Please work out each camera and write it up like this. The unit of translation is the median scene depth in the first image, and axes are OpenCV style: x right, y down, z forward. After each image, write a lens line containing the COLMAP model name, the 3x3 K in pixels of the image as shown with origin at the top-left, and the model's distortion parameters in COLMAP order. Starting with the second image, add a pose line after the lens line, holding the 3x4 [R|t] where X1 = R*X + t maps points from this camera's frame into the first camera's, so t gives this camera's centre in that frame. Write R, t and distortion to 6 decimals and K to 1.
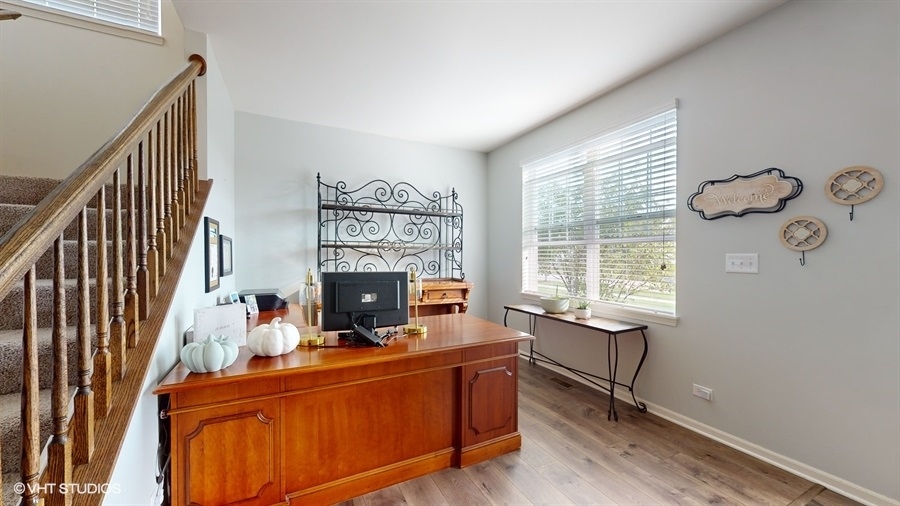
lens RADIAL K [[331.4, 0, 449.6], [0, 331.4, 257.4], [0, 0, 1]] dist [0.000603, 0.000111]
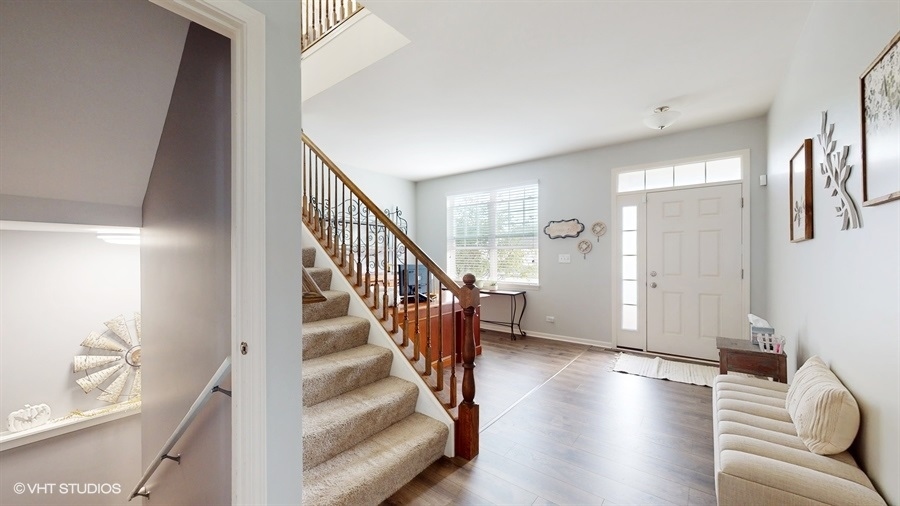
lens RADIAL K [[331.4, 0, 448.2], [0, 331.4, 254.5], [0, 0, 1]] dist [0.000603, 0.000111]
pose [[0.896353, 0.004034, 0.443323, -0.725120], [0.001960, 0.999913, -0.013062, 0.014697], [-0.443337, 0.012577, 0.896267, -0.589080]]
